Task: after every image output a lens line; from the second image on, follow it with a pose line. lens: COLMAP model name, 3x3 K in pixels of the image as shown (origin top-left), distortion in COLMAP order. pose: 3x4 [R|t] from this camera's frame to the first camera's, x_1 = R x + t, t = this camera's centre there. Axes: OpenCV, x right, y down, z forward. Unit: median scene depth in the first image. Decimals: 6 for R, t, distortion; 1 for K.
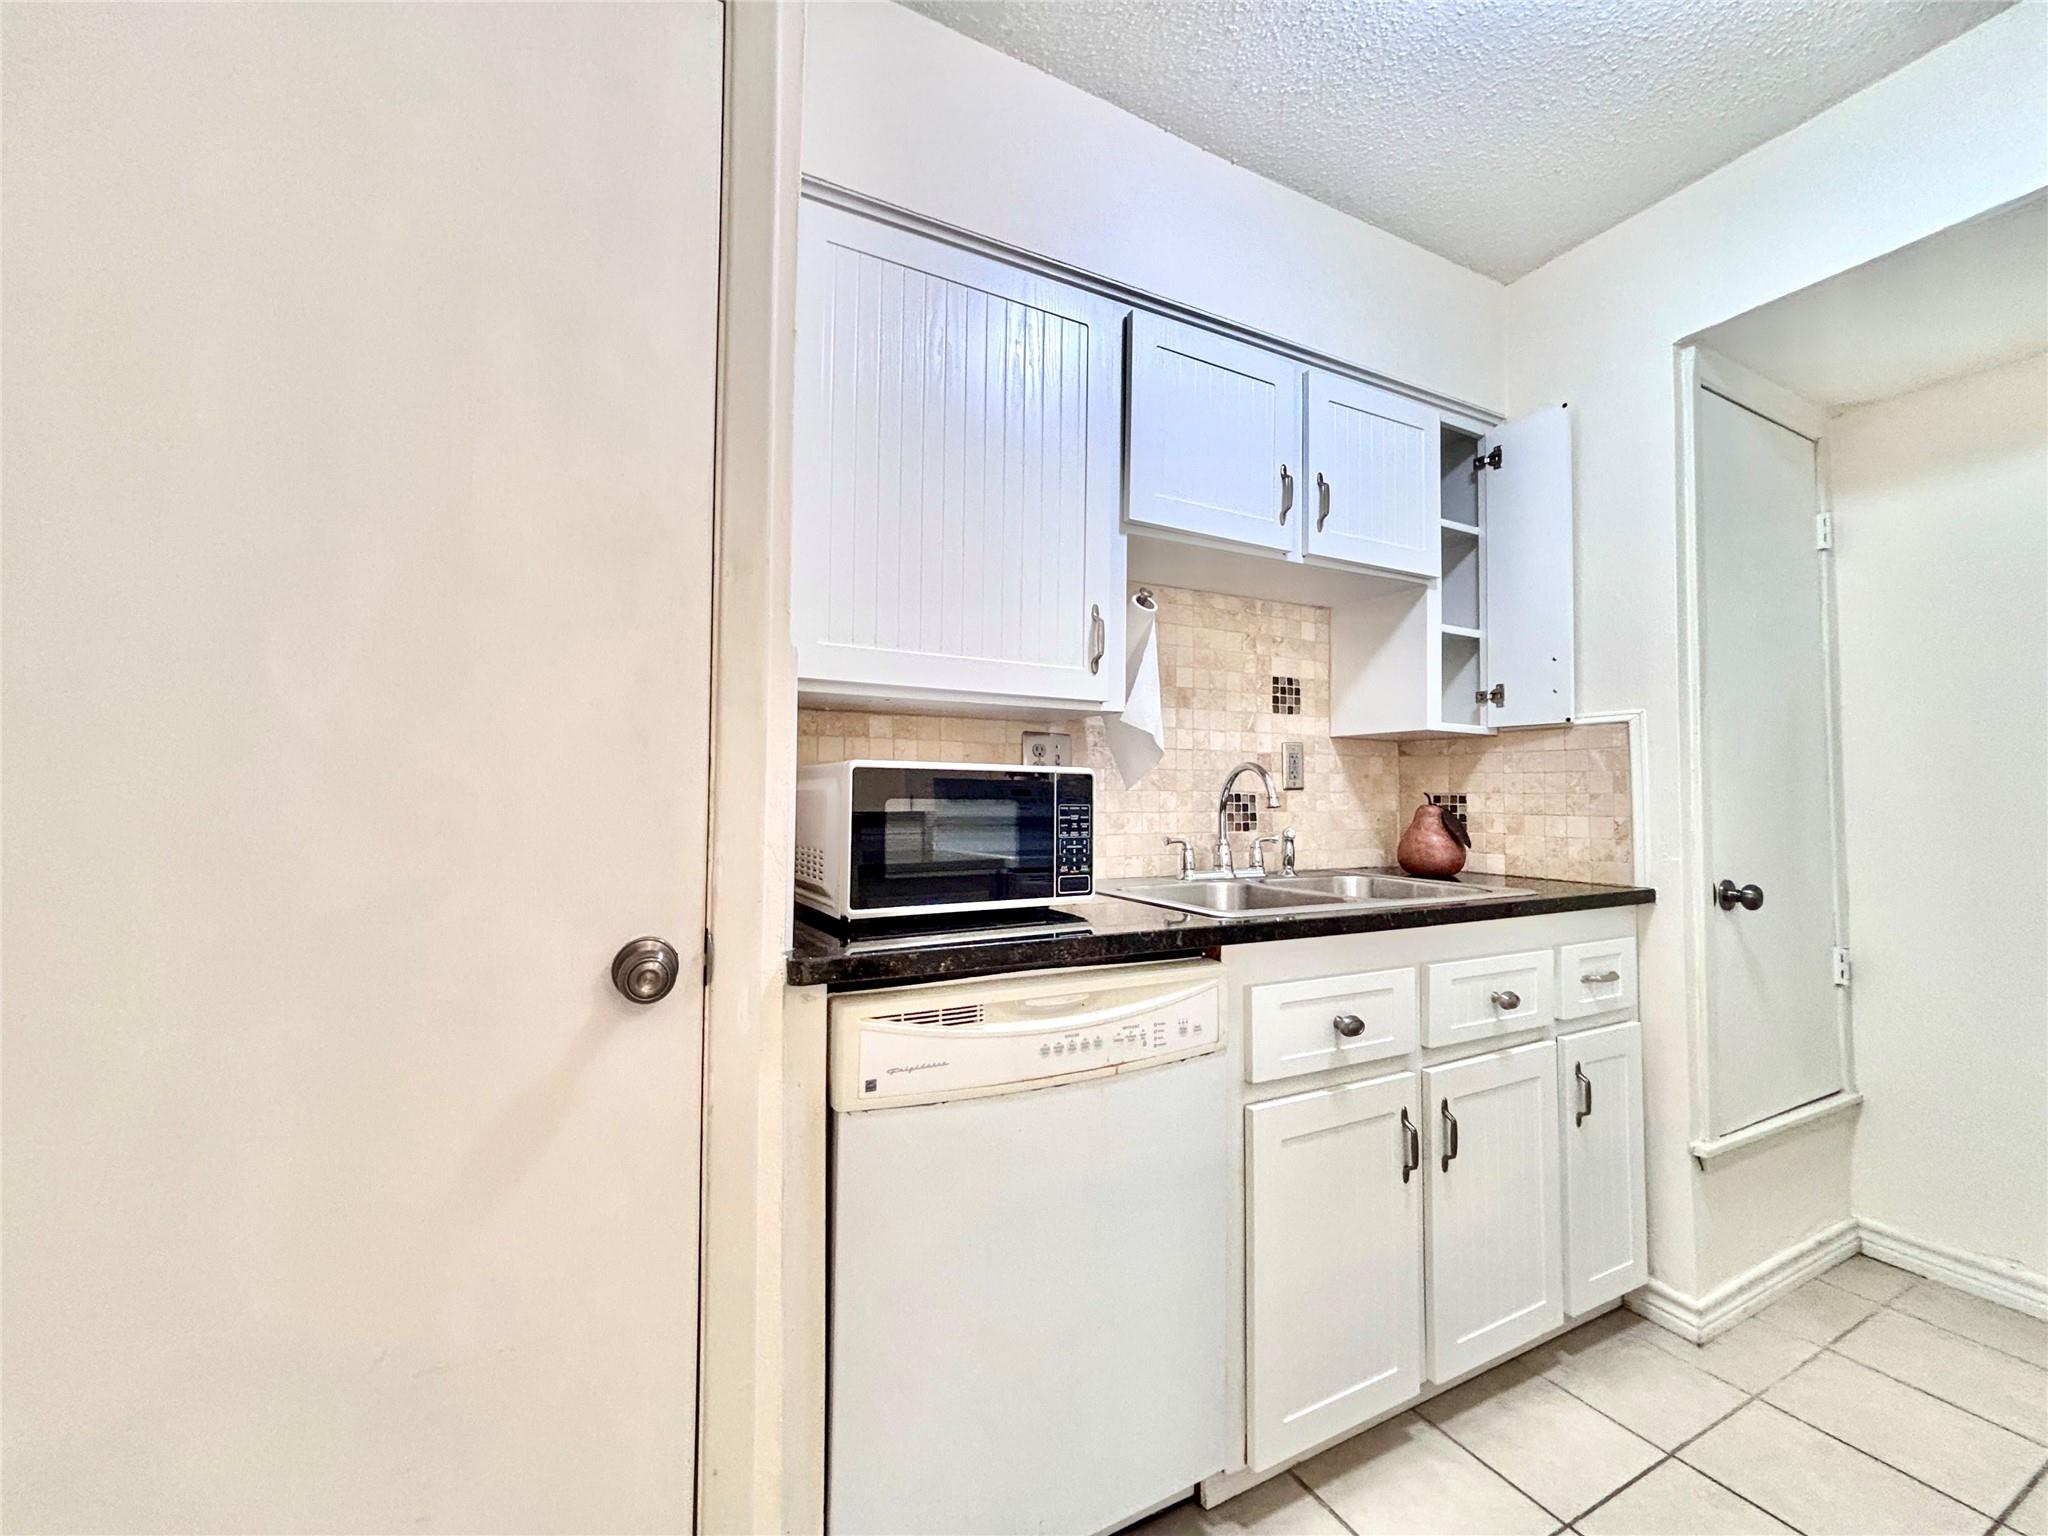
lens RADIAL K [[829.3, 0, 1026.6], [0, 829.3, 766.5], [0, 0, 1]] dist [0.011114, -0.001873]
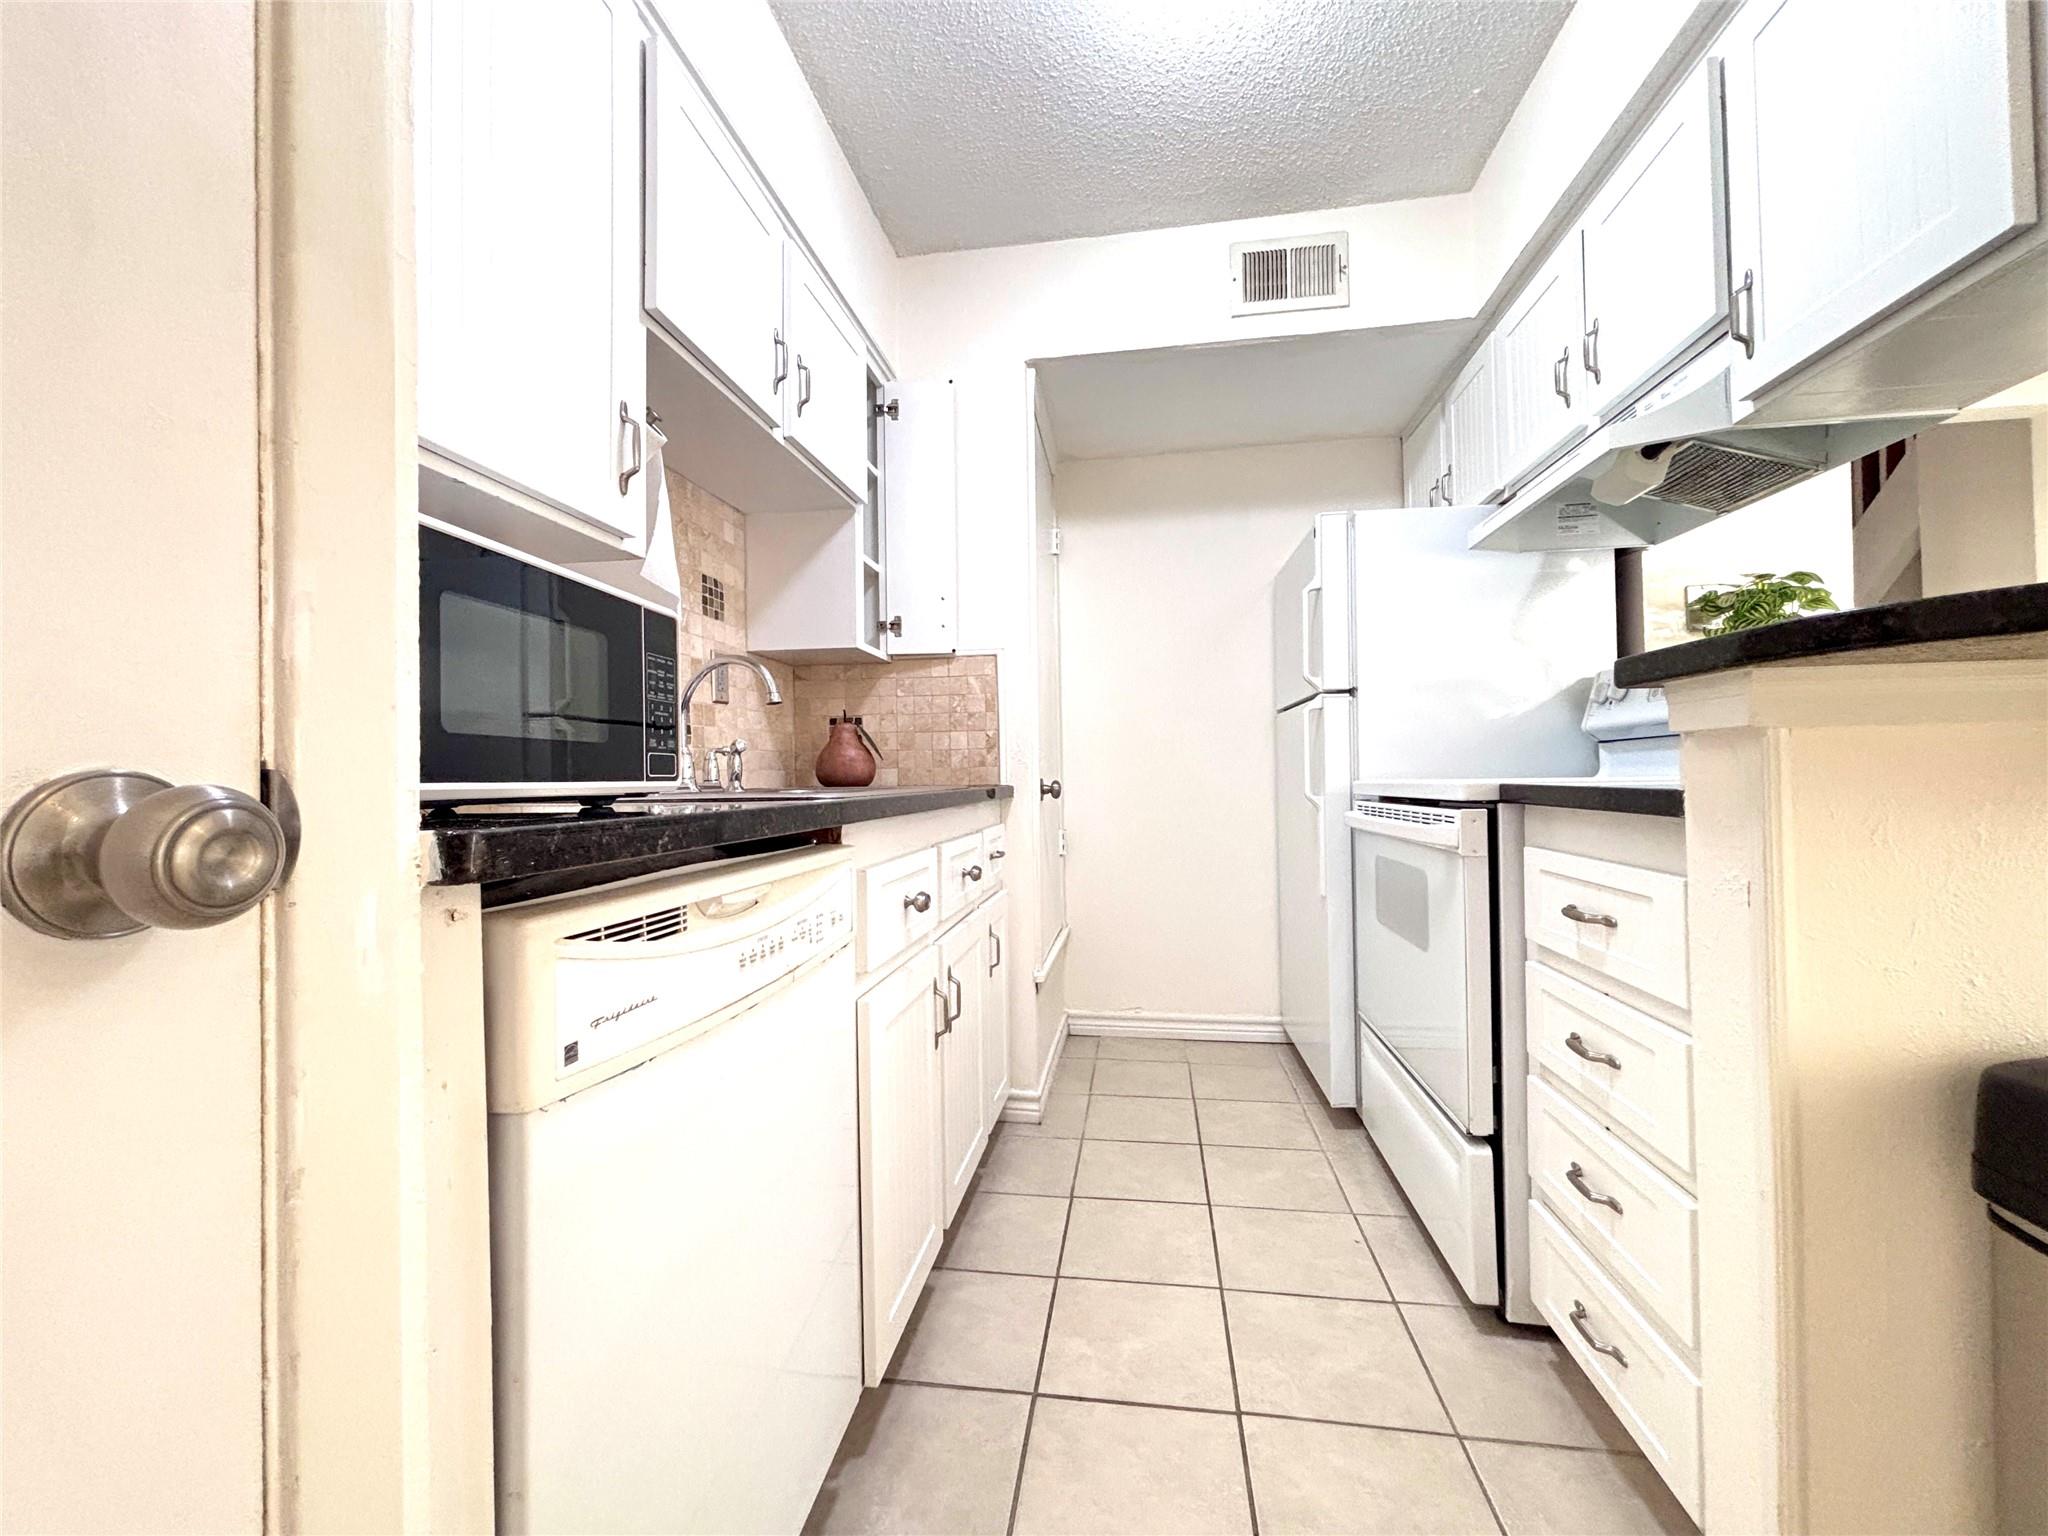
lens RADIAL K [[829.3, 0, 1024.8], [0, 829.3, 768.2], [0, 0, 1]] dist [0.011114, -0.001873]
pose [[0.593160, -0.007858, 0.805046, -0.252132], [-0.009310, 0.999819, 0.016618, 0.095368], [-0.805031, -0.017352, 0.592979, 0.224361]]
